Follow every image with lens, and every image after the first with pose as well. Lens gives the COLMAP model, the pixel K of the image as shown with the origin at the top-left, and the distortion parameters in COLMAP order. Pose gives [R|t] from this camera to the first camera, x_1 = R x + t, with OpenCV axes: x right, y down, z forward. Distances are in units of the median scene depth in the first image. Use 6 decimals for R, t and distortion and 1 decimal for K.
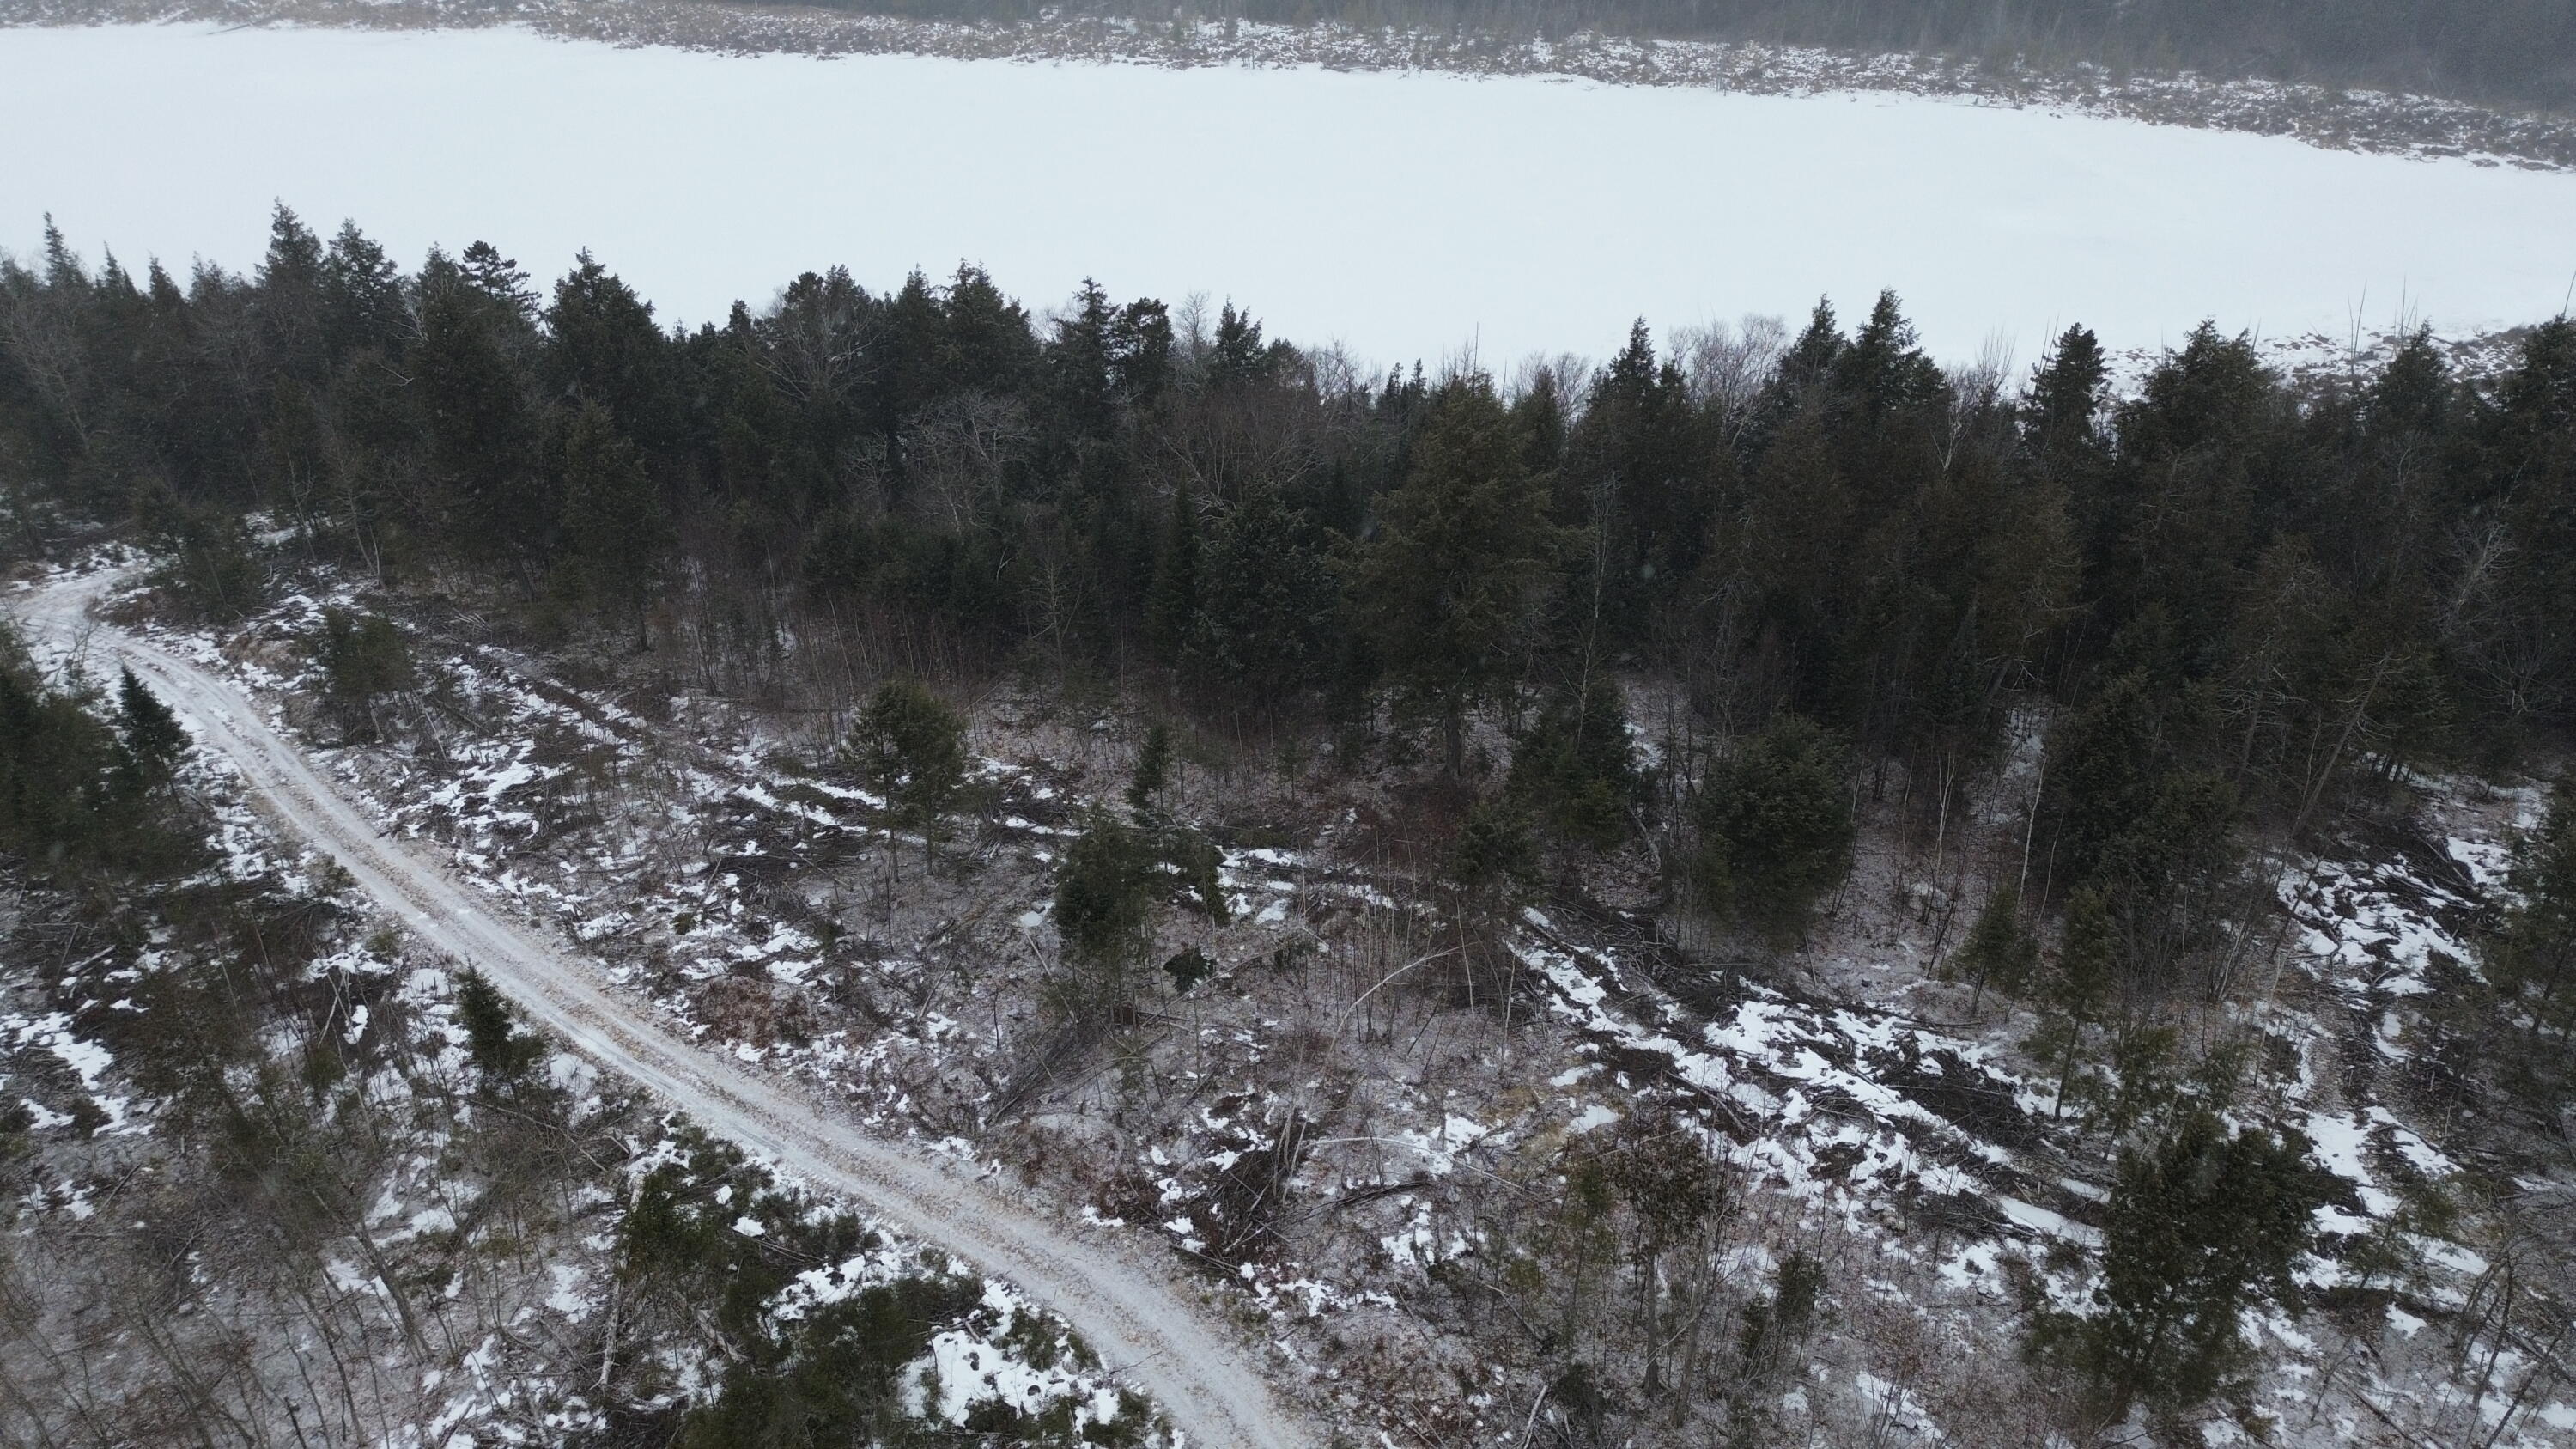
lens RADIAL K [[1802.7, 0, 1296.0], [0, 1802.7, 739.6], [0, 0, 1]] dist [0.081013, -0.078769]
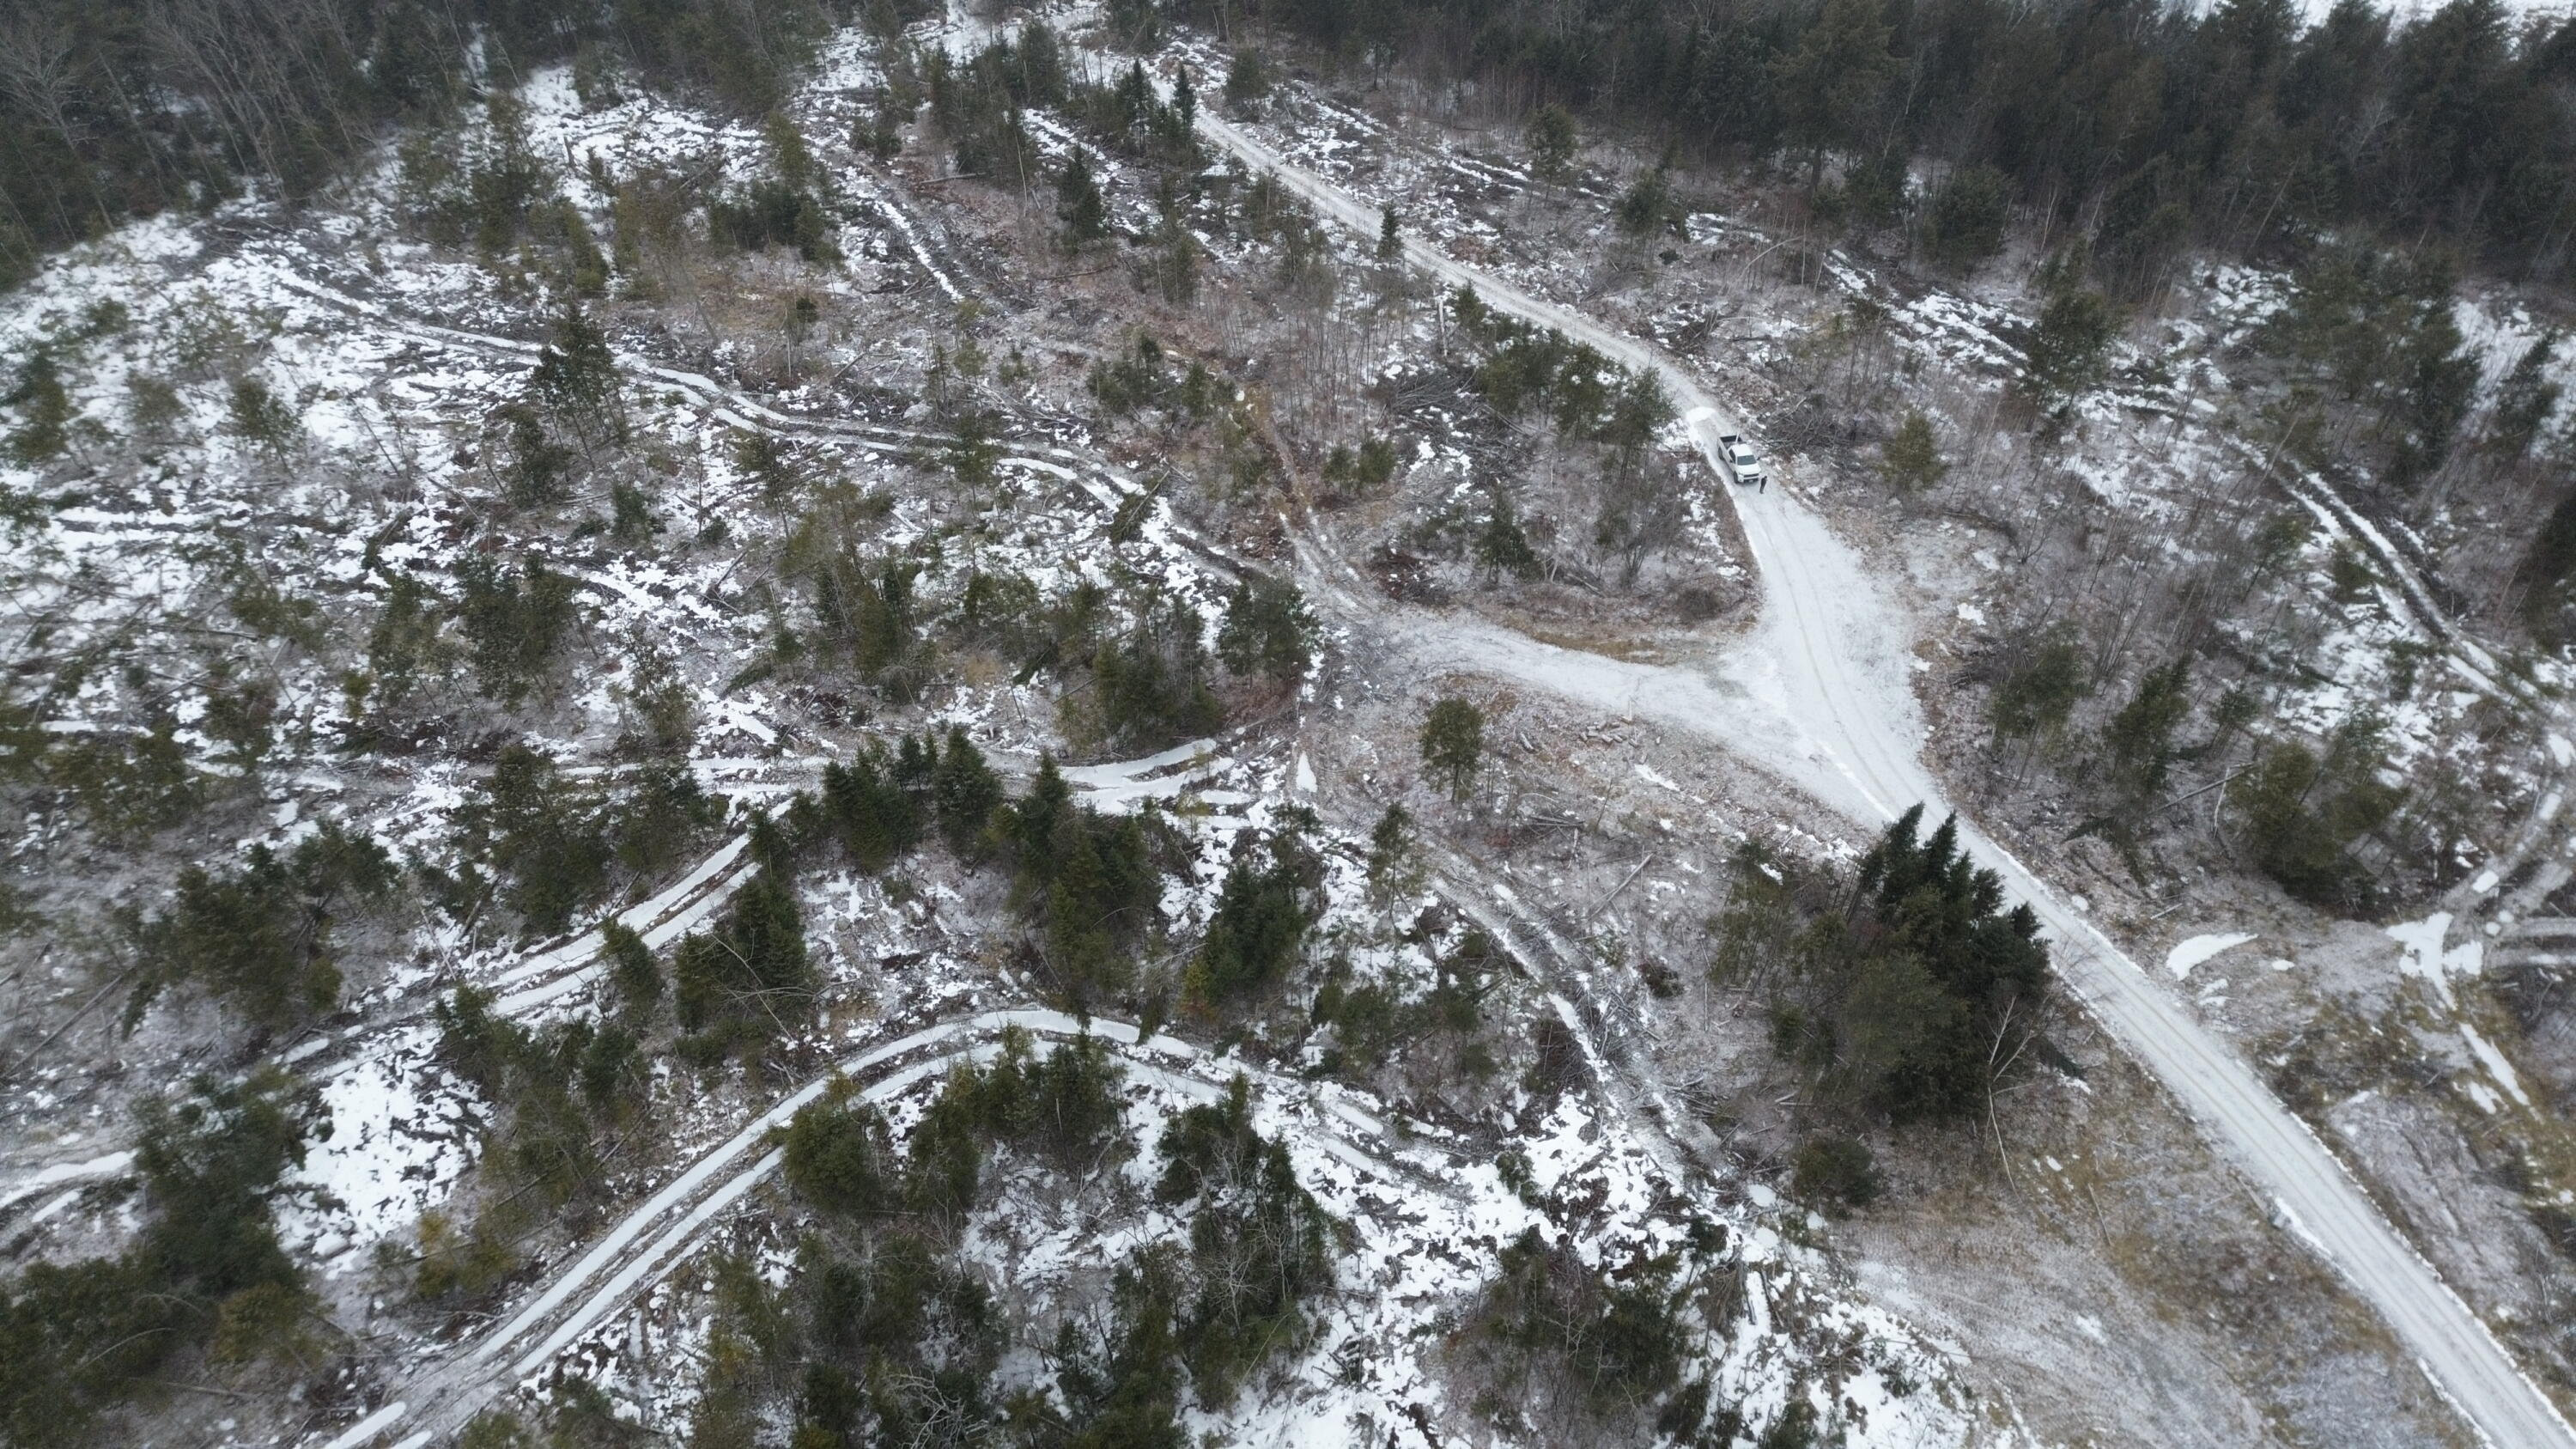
lens RADIAL K [[1802.7, 0, 1284.3], [0, 1802.7, 729.3], [0, 0, 1]] dist [0.081013, -0.078769]
pose [[0.975711, 0.156134, -0.153655, -0.078066], [-0.117317, 0.964794, 0.235390, 0.191369], [0.184998, -0.211646, 0.959678, -1.157635]]
